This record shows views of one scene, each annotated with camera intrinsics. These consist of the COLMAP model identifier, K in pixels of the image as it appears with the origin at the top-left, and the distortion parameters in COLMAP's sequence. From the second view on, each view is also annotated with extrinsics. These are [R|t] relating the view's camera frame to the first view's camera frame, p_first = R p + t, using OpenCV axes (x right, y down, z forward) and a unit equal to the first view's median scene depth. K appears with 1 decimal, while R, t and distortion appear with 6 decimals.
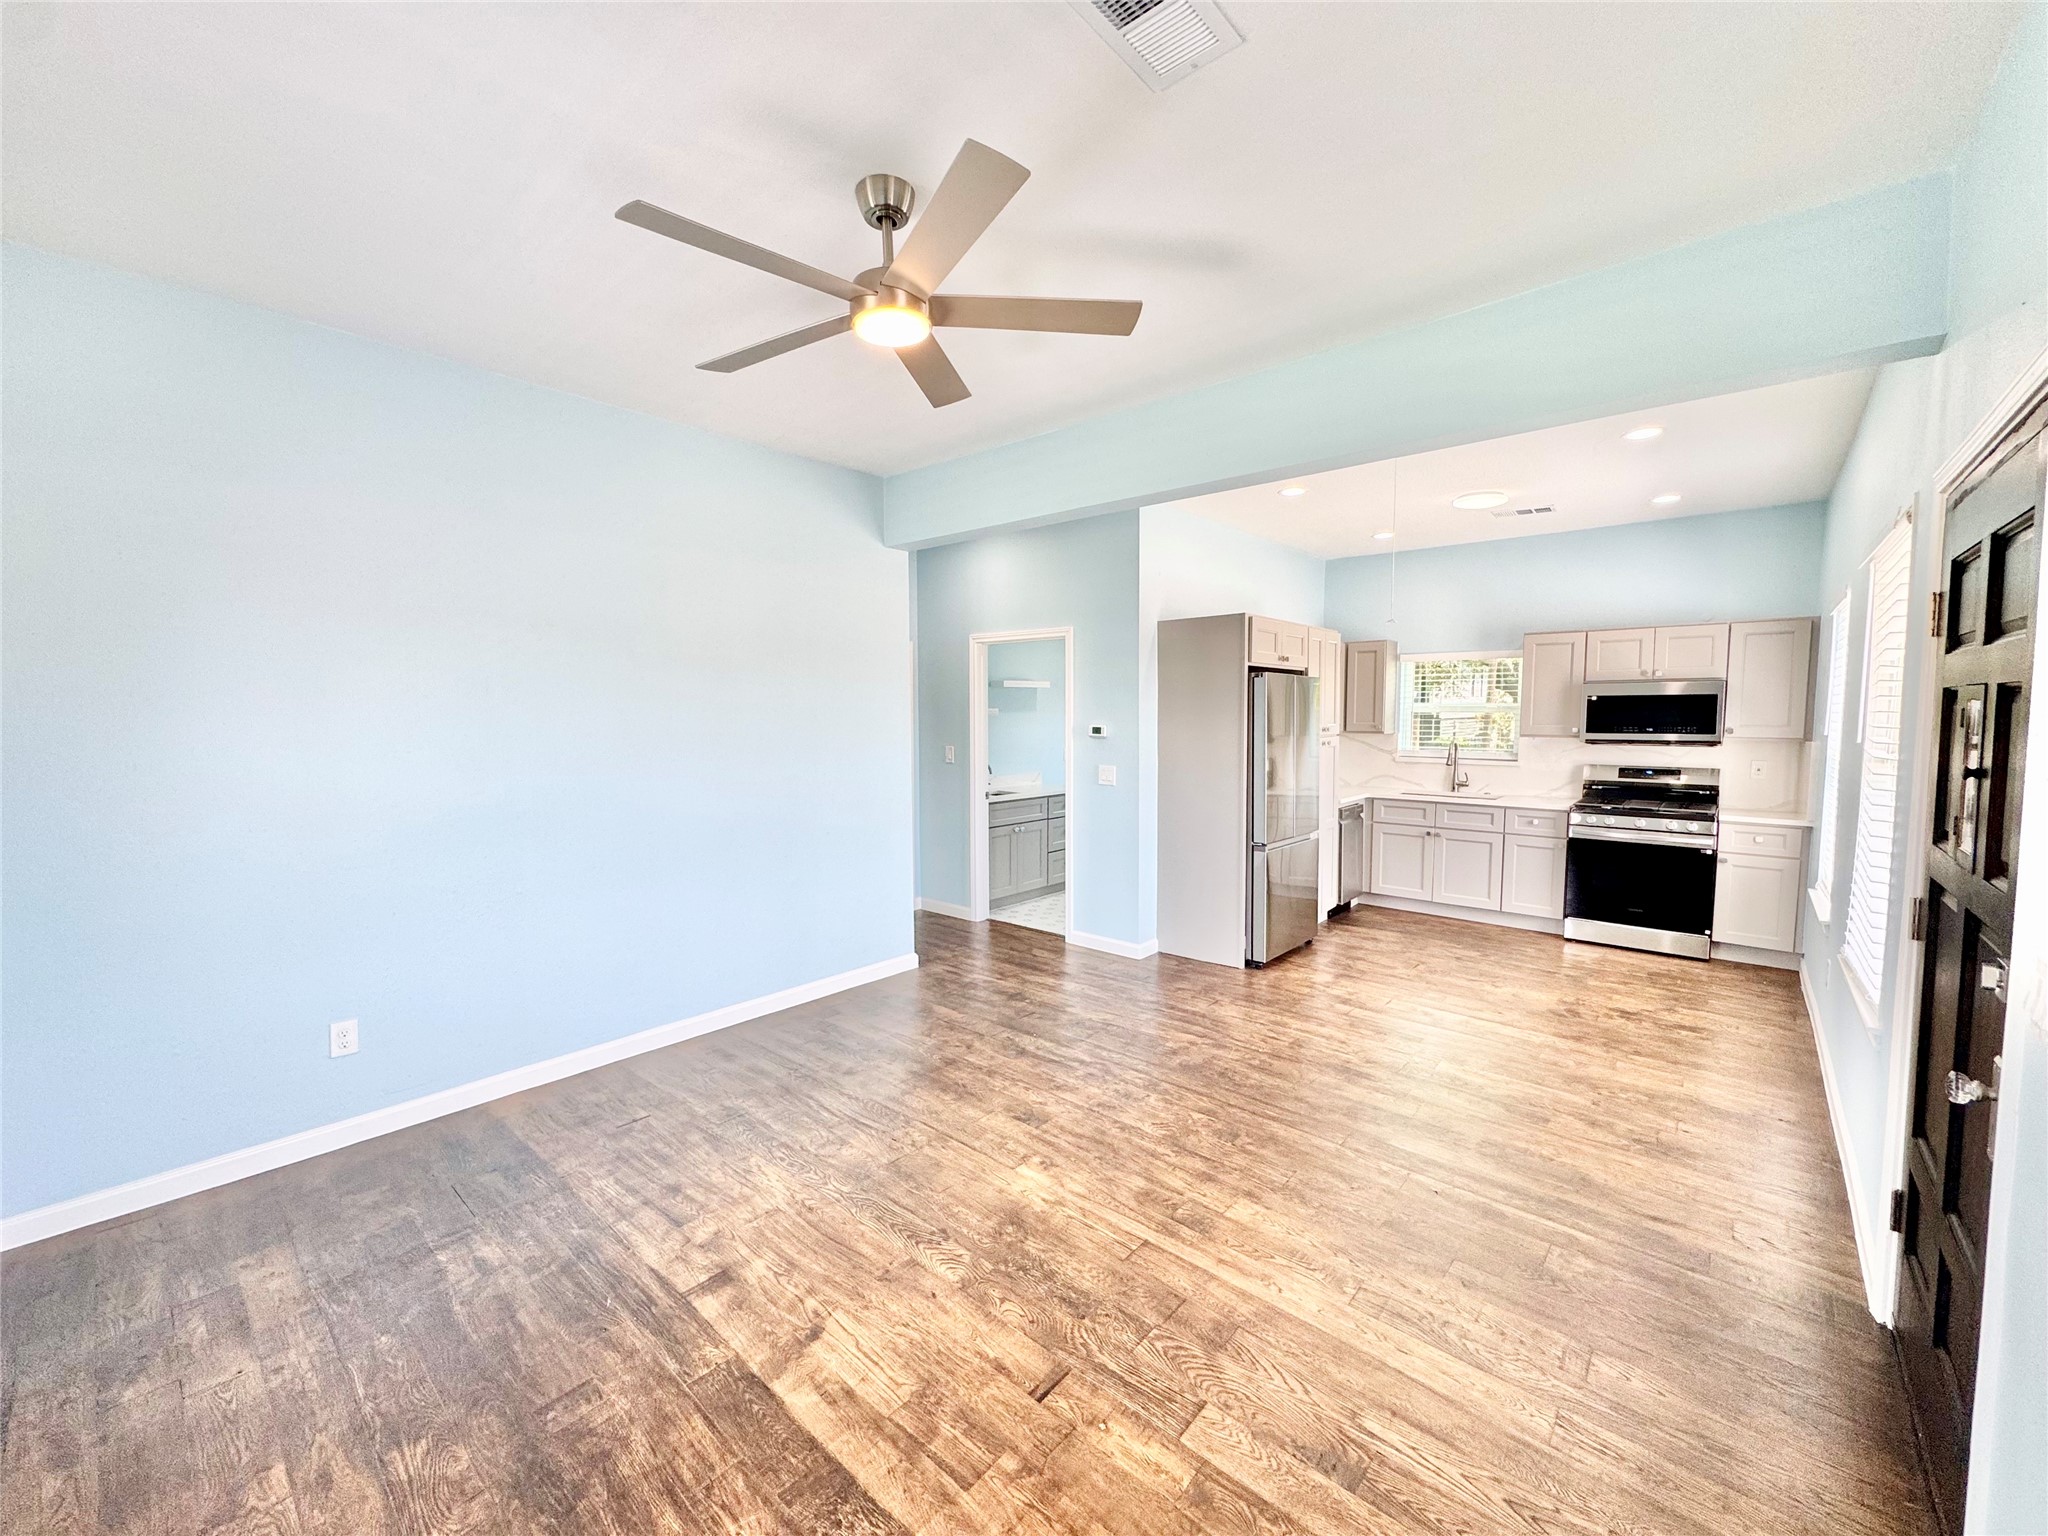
lens RADIAL K [[810.8, 0, 1028.9], [0, 810.8, 768.5], [0, 0, 1]] dist [-0.004083, 0.000336]
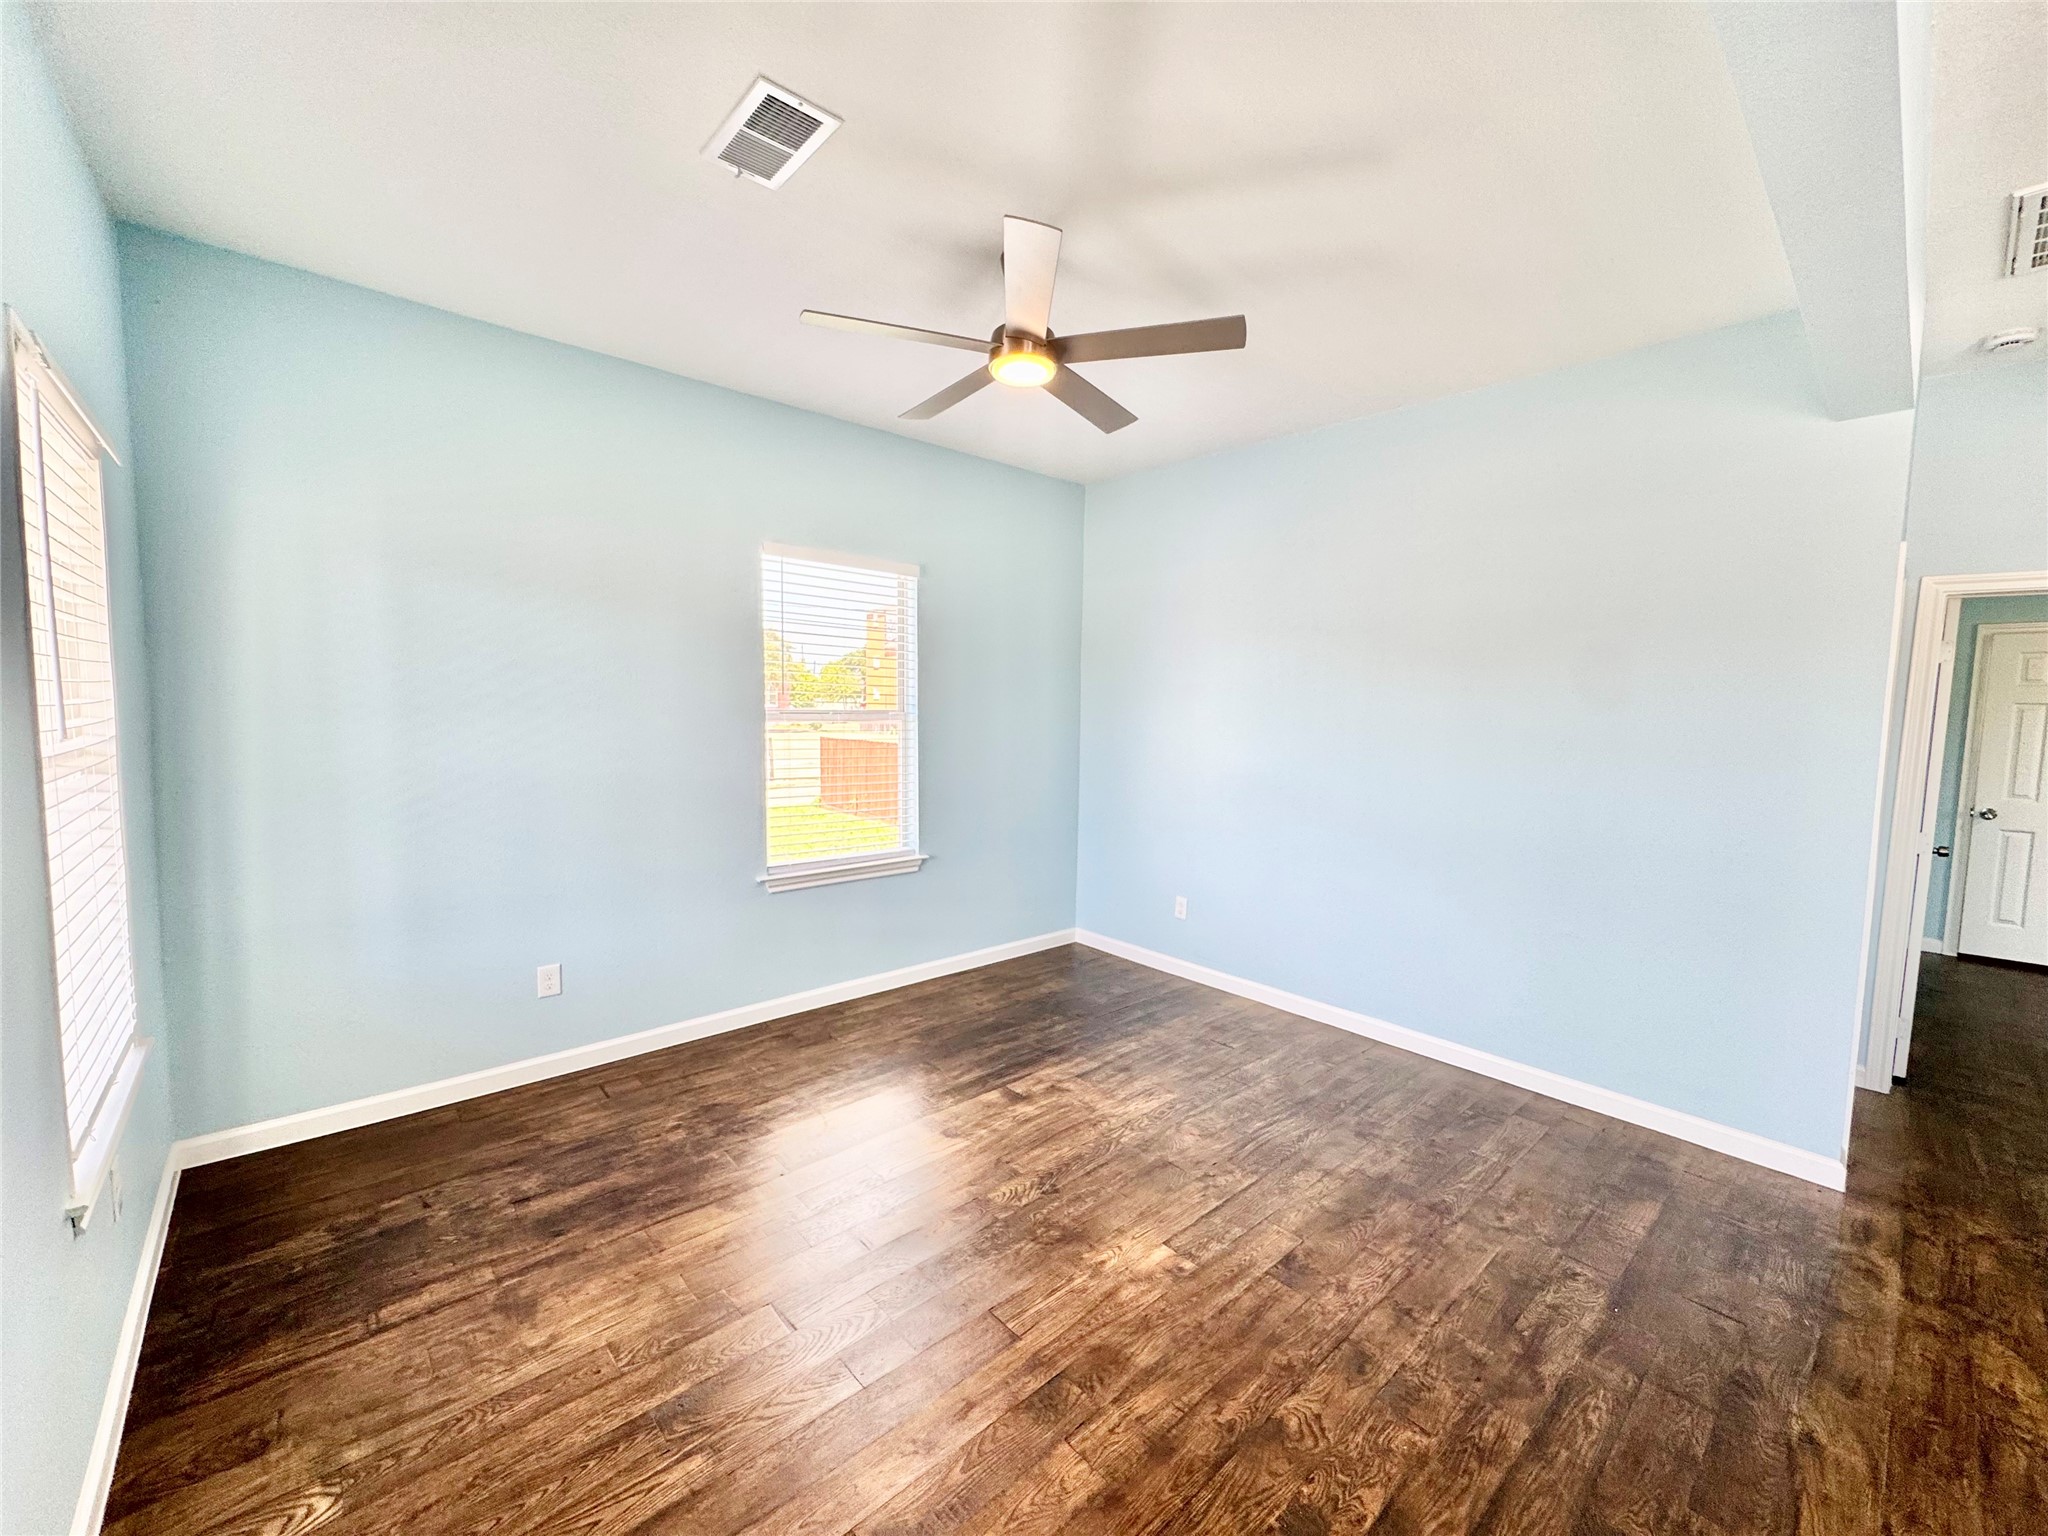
lens RADIAL K [[810.8, 0, 1024.4], [0, 810.8, 774.4], [0, 0, 1]] dist [-0.004083, 0.000336]
pose [[-0.120862, 0.088488, -0.988717, 0.436241], [-0.090456, 0.990893, 0.099740, -0.033598], [0.988539, 0.101490, -0.111757, 0.497606]]
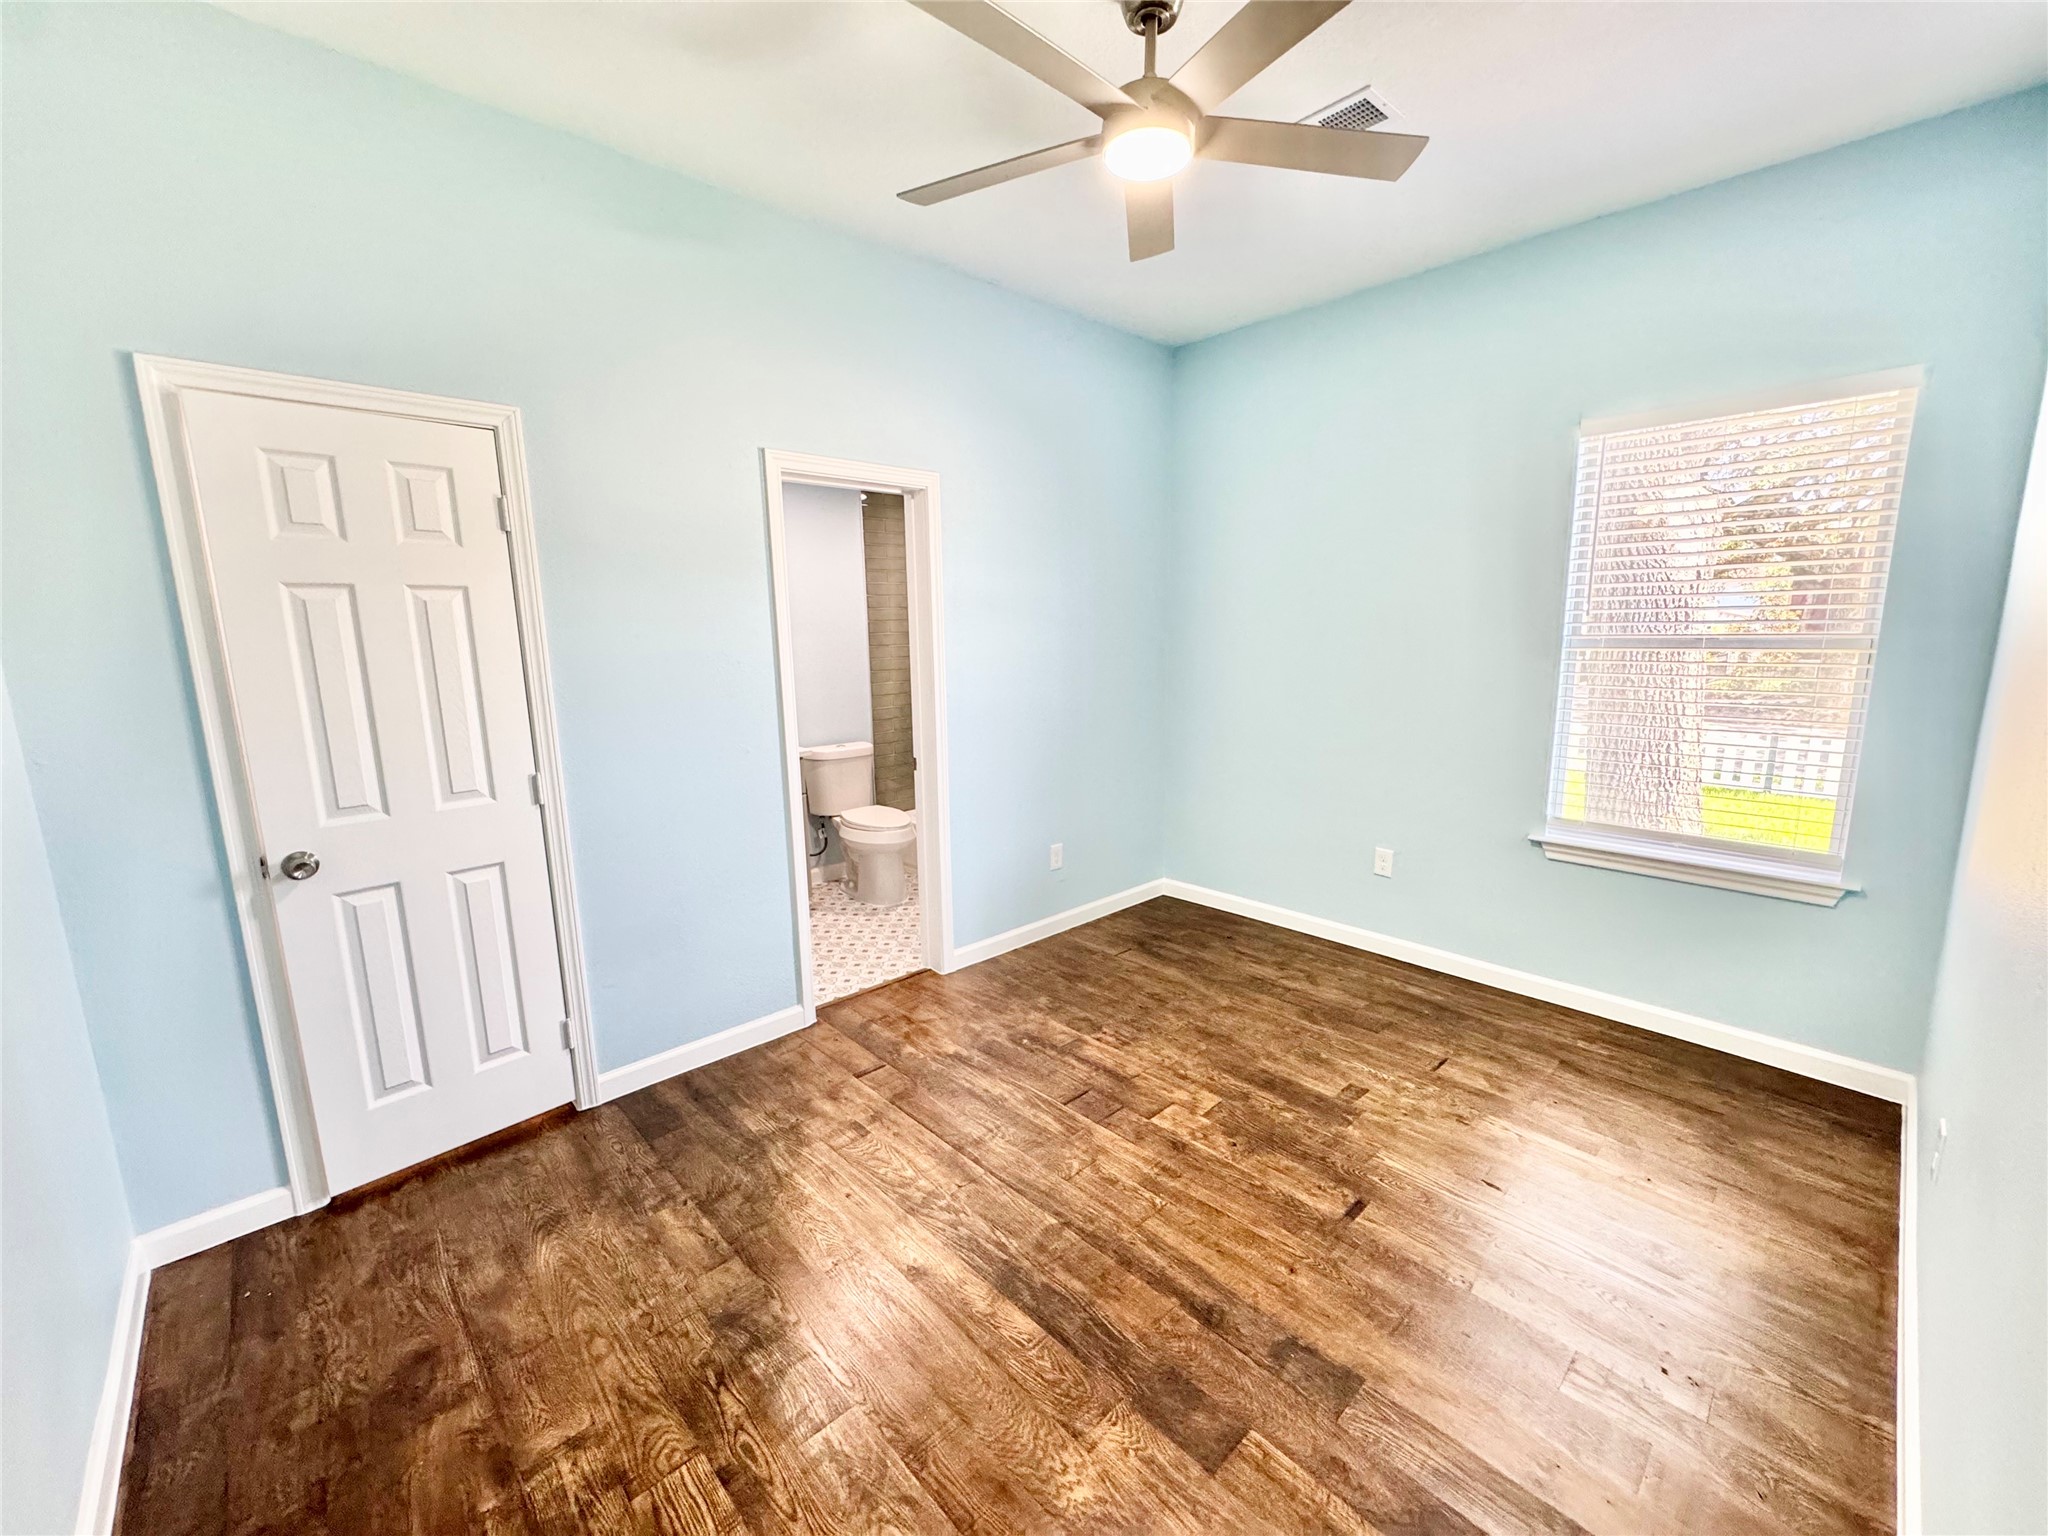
lens RADIAL K [[810.8, 0, 1030.7], [0, 810.8, 767.4], [0, 0, 1]] dist [-0.004083, 0.000336]
pose [[0.995520, 0.002988, -0.094505, -0.307377], [0.006309, 0.995173, 0.097931, -0.077924], [0.094342, -0.098088, 0.990696, 1.227382]]
